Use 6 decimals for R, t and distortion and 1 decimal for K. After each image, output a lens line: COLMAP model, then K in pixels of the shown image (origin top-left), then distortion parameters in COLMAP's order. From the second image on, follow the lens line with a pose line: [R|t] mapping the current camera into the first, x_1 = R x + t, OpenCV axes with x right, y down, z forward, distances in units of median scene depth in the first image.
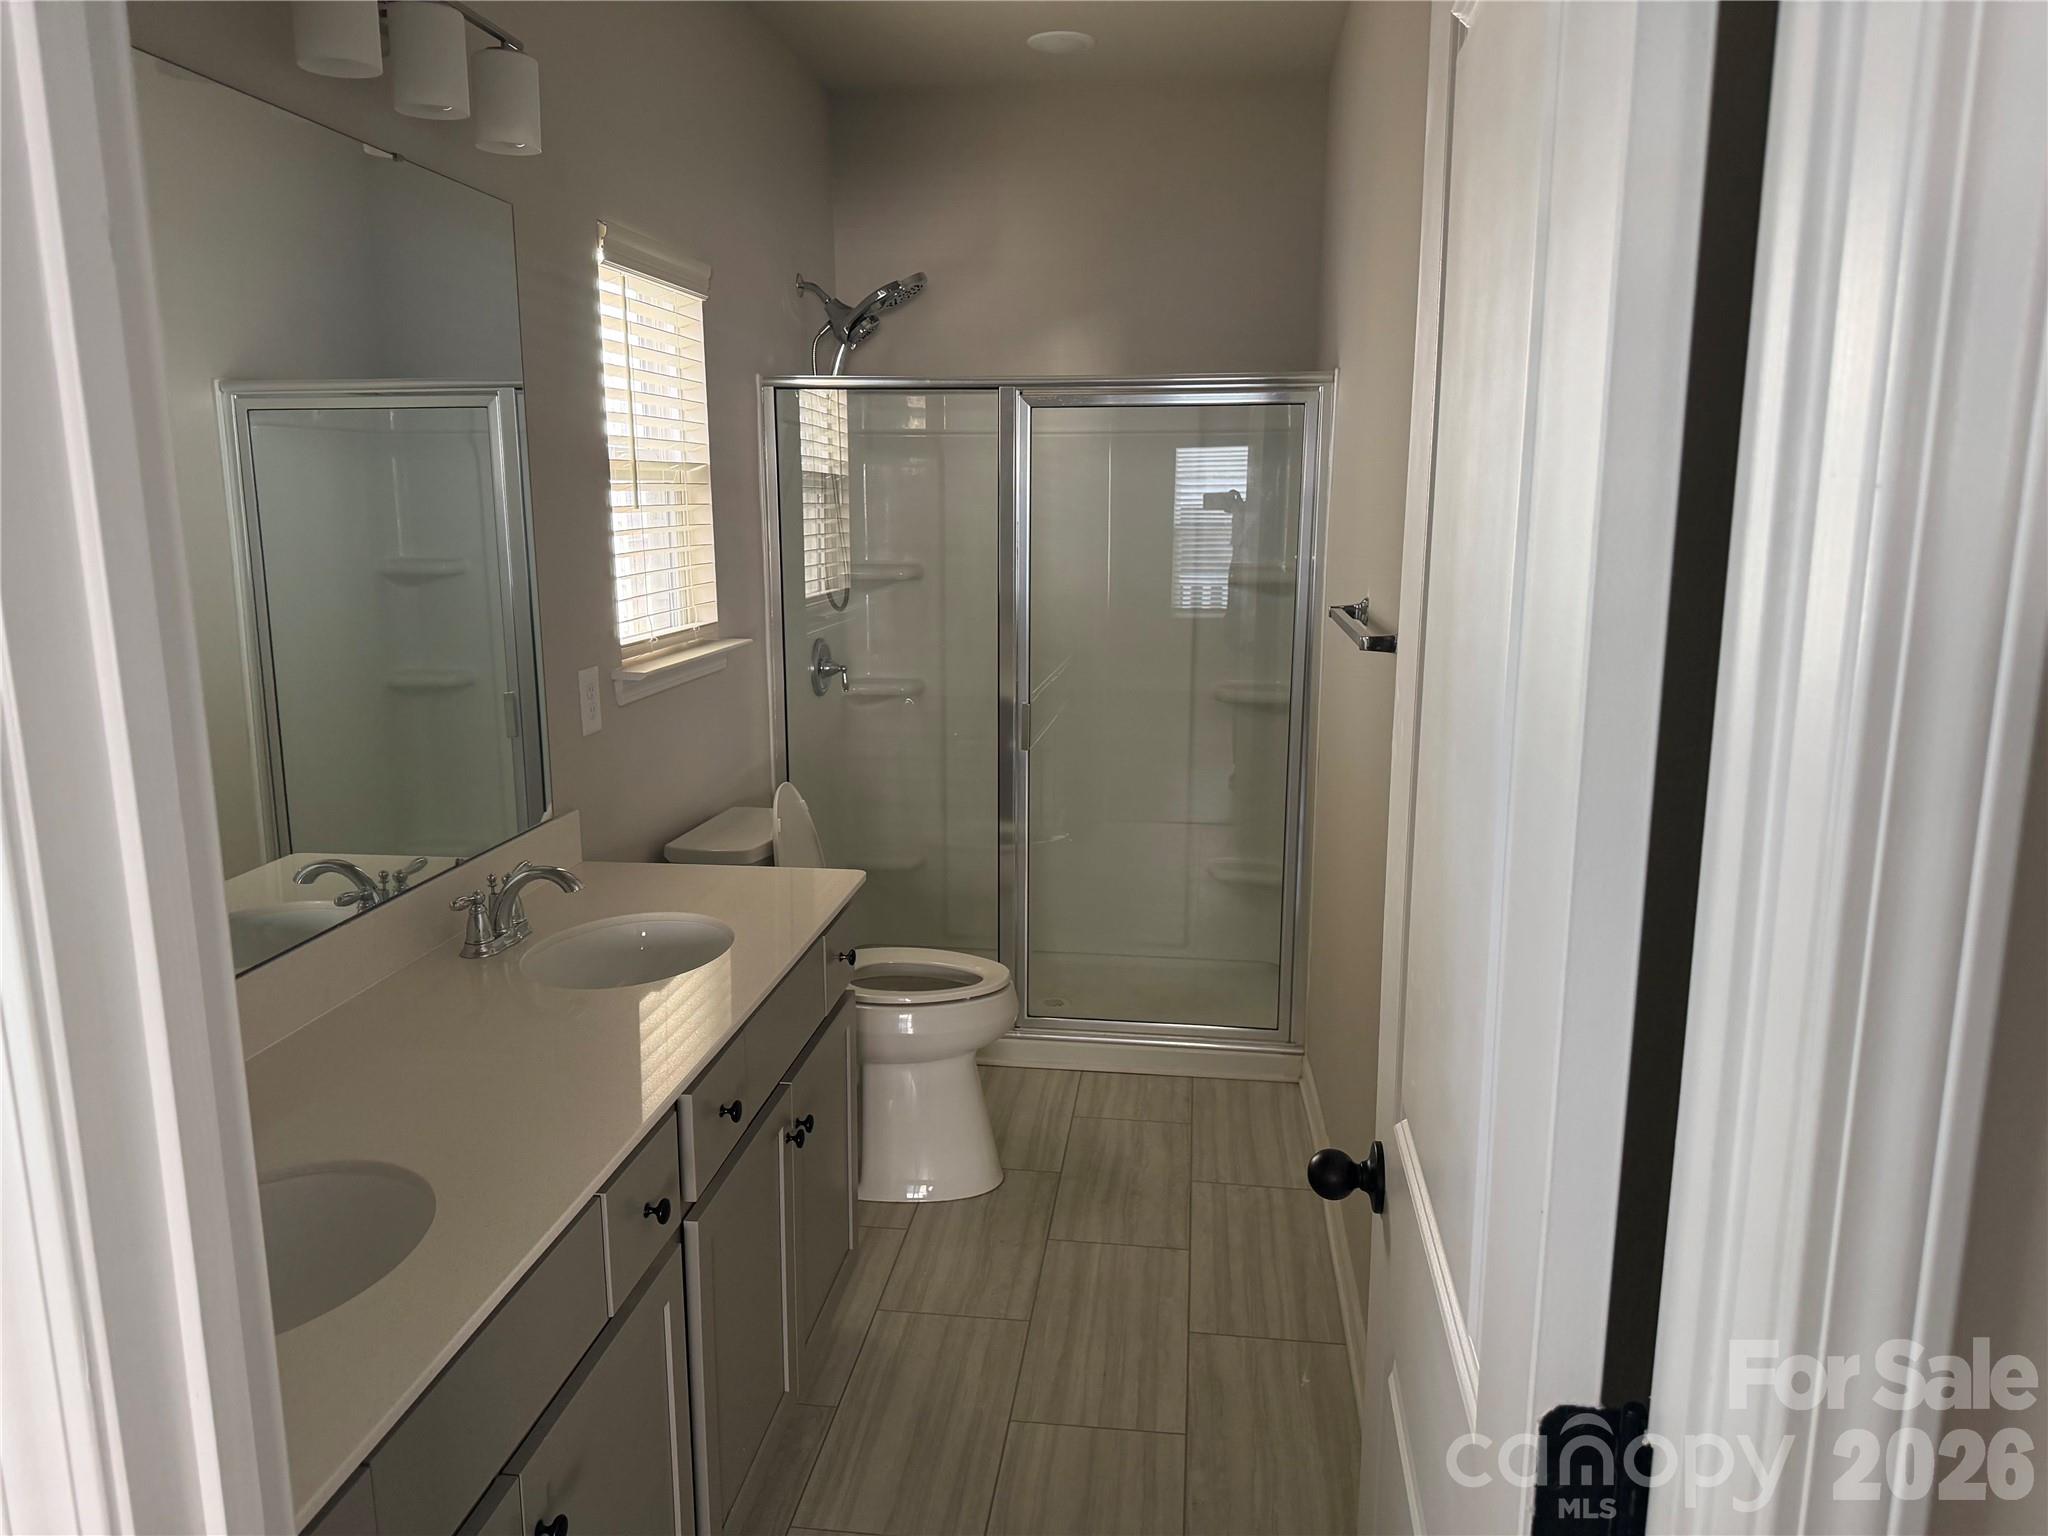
lens RADIAL K [[1447.3, 0, 1020.5], [0, 1447.3, 759.5], [0, 0, 1]] dist [0.023372, -0.039995]
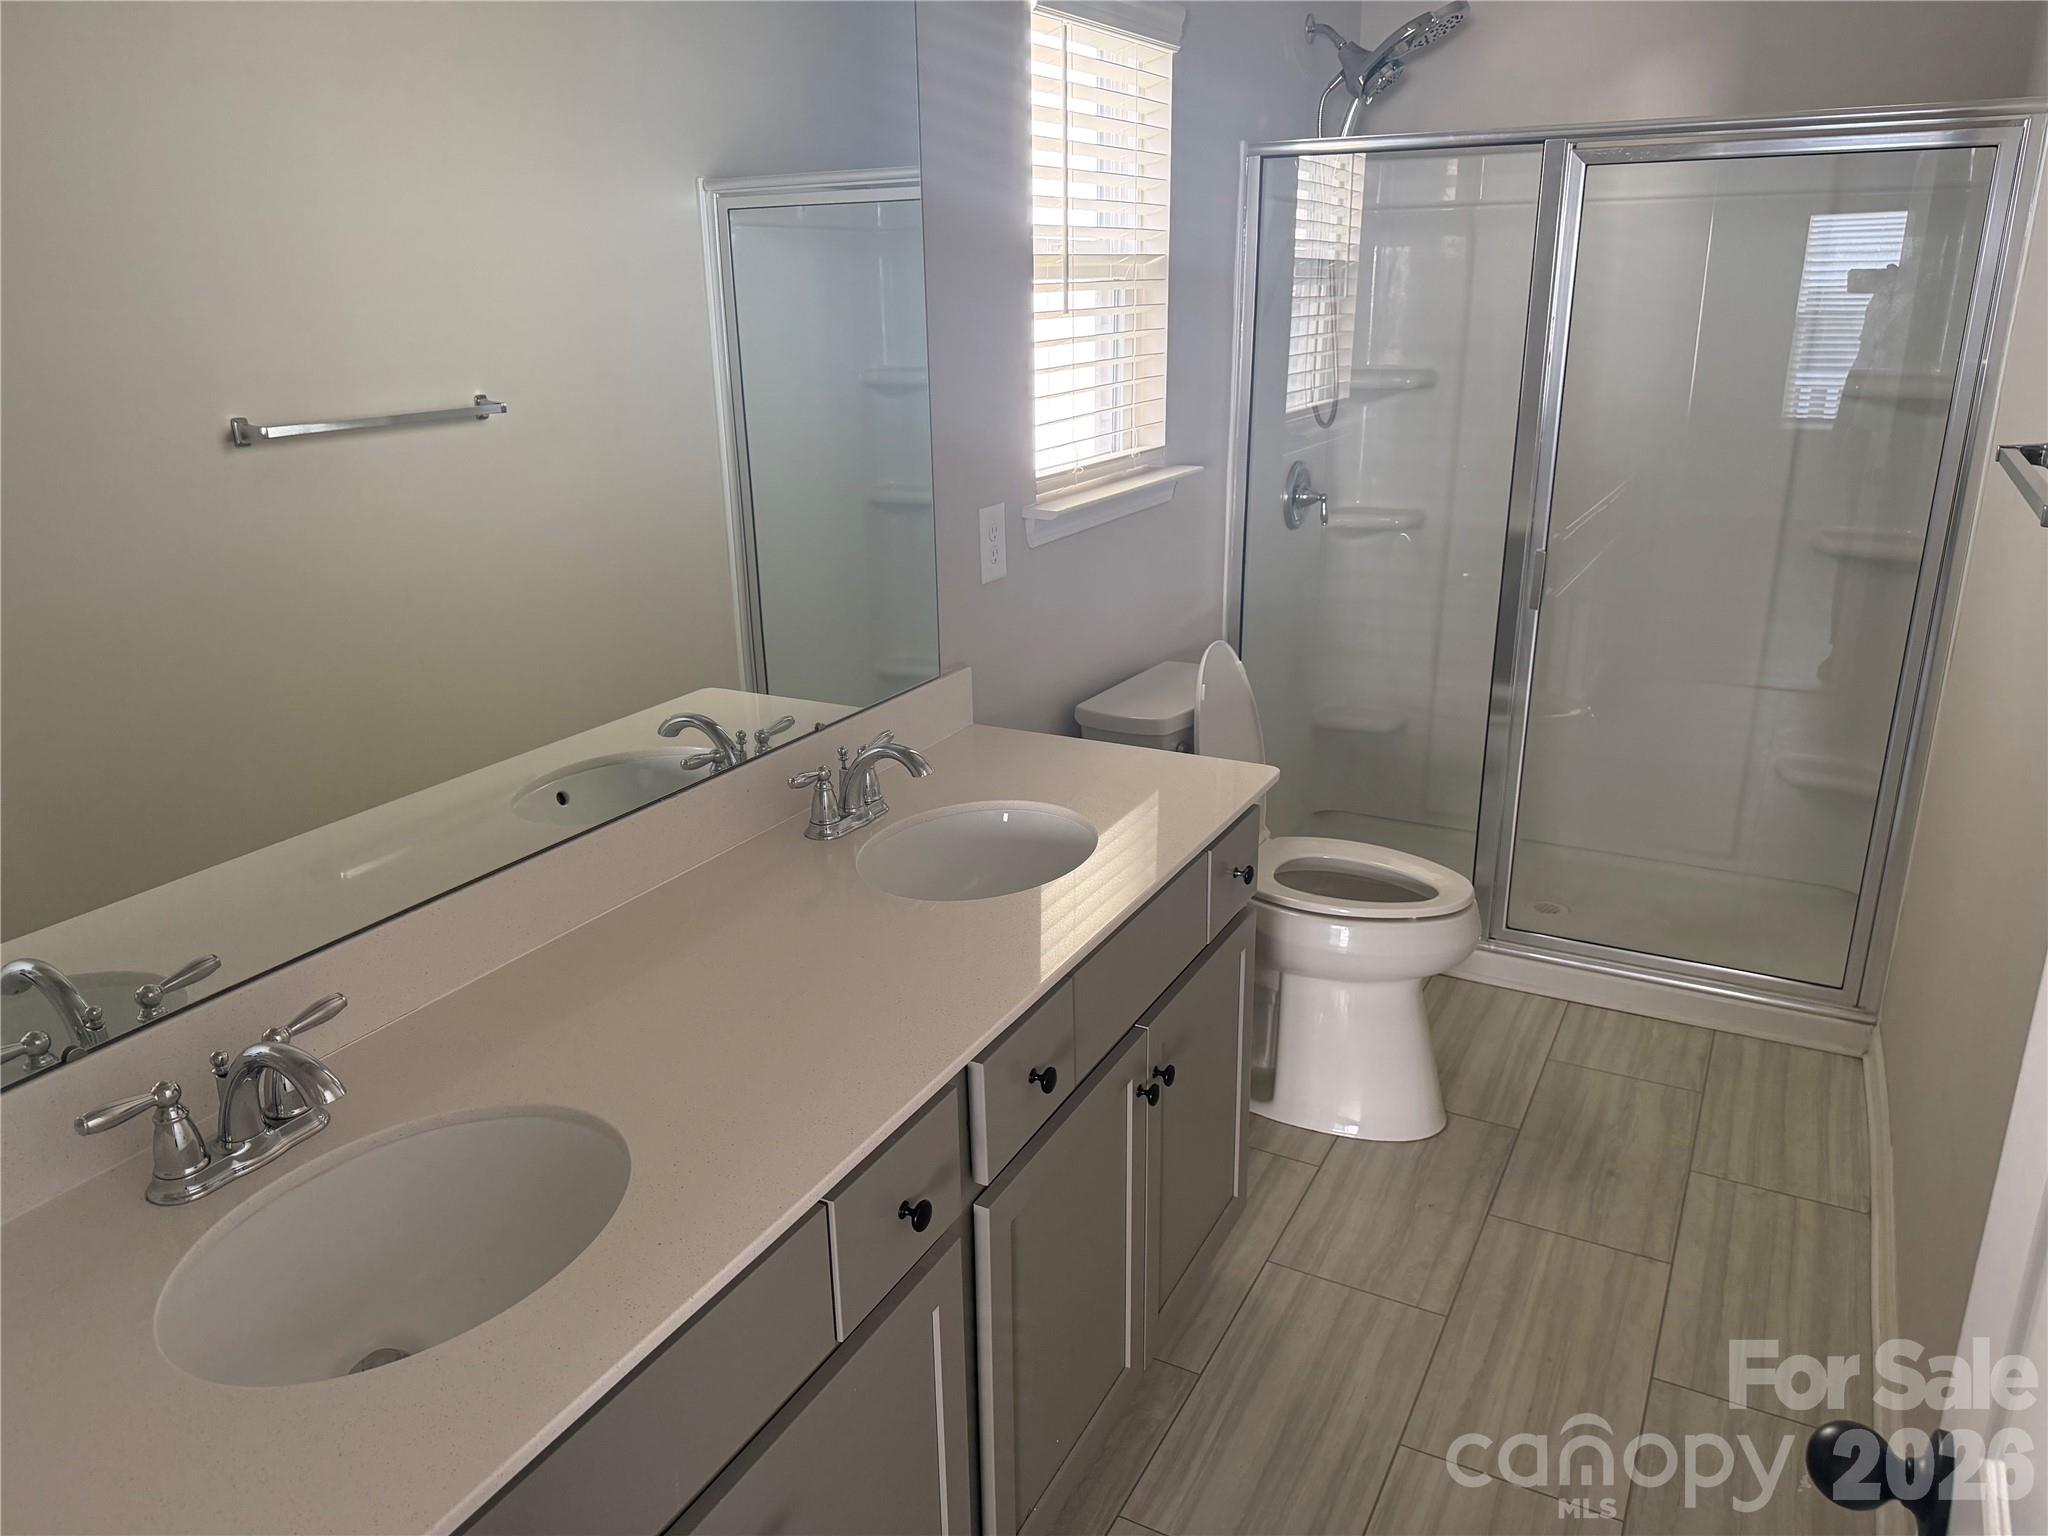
lens RADIAL K [[1447.3, 0, 1013.6], [0, 1447.3, 763.7], [0, 0, 1]] dist [0.023372, -0.039995]
pose [[0.928775, 0.098088, -0.357430, 0.035998], [-0.046574, 0.987589, 0.149998, -0.034256], [0.367707, -0.122667, 0.921816, 0.153276]]
